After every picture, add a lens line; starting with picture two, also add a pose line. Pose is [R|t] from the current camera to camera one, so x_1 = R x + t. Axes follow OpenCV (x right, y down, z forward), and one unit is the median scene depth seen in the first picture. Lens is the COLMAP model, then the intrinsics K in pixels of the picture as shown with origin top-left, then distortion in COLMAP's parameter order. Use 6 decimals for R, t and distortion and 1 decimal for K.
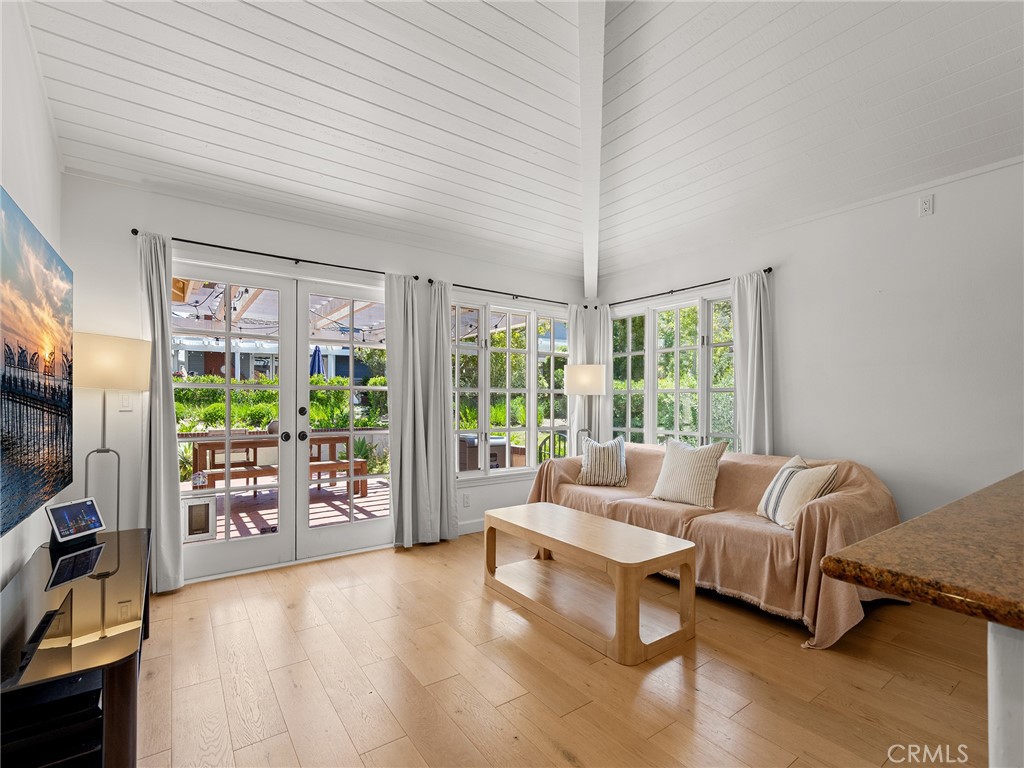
lens RADIAL K [[477.6, 0, 507.8], [0, 477.6, 401.5], [0, 0, 1]] dist [-0.000549, 0.000285]
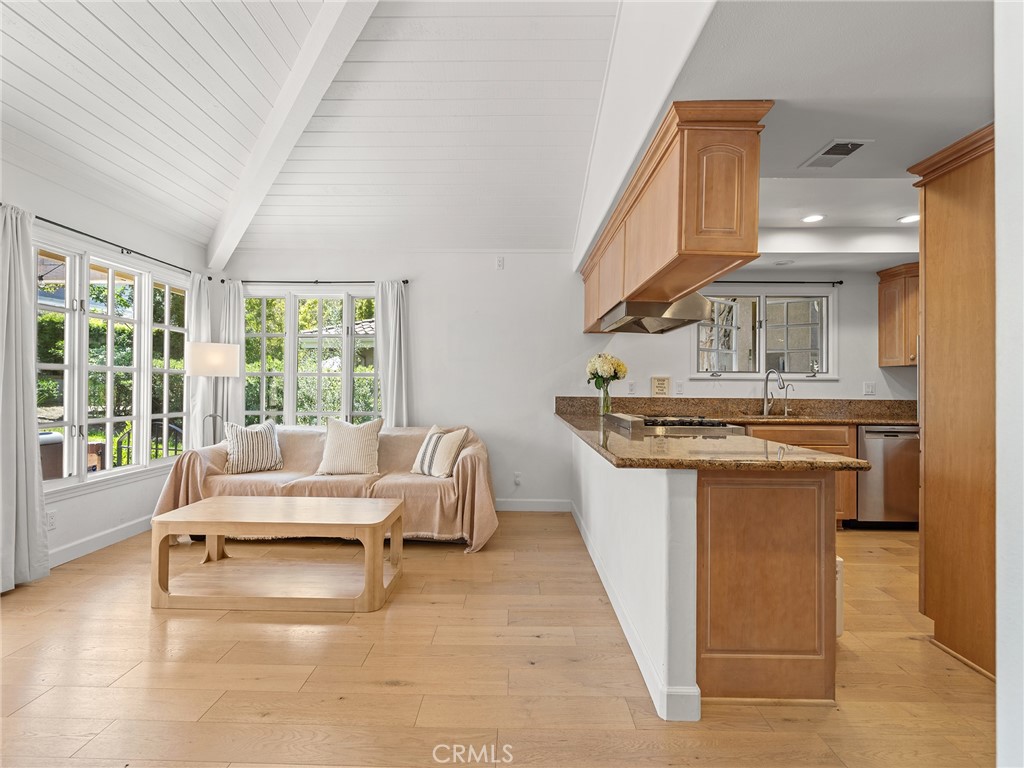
lens RADIAL K [[467.2, 0, 512.0], [0, 467.2, 384.0], [0, 0, 1]] dist [-0.001530, 0.000024]
pose [[0.589222, 0.004600, 0.807958, -0.278335], [-0.005595, 0.999983, -0.001613, -0.001926], [-0.807952, -0.003570, 0.589238, 0.033316]]
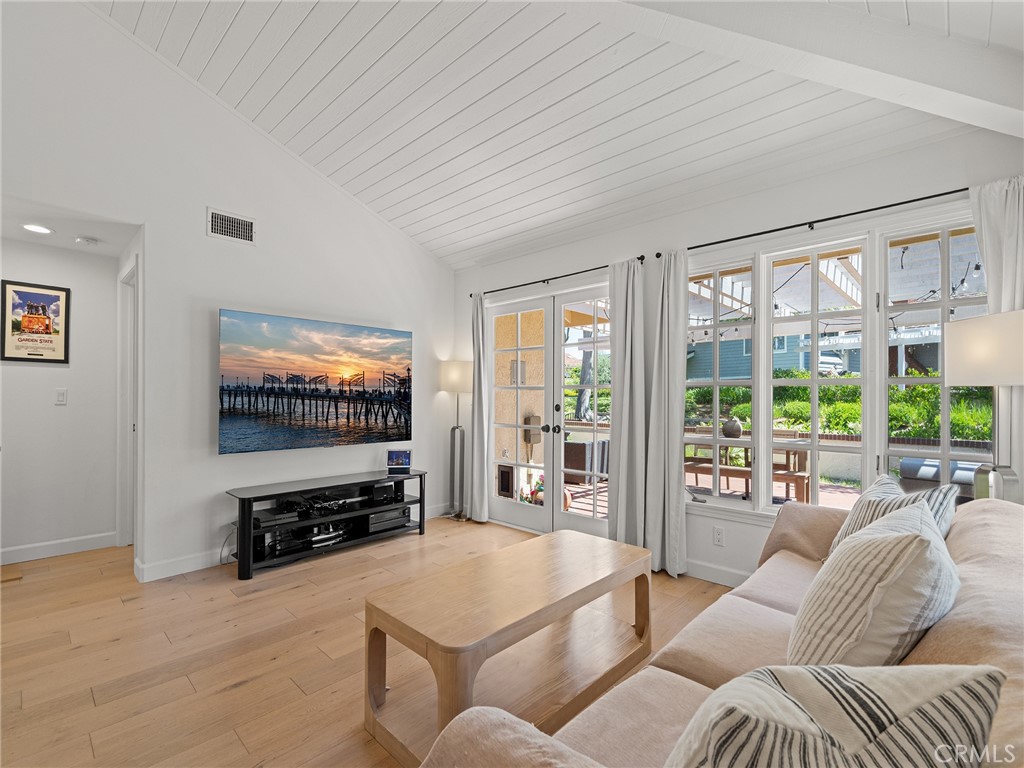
lens RADIAL K [[477.6, 0, 507.8], [0, 477.6, 401.5], [0, 0, 1]] dist [-0.000549, 0.000285]
pose [[0.184310, 0.006213, -0.982849, 0.640641], [-0.002717, 0.999979, 0.005811, -0.001992], [0.982864, 0.001599, 0.184323, 0.621884]]
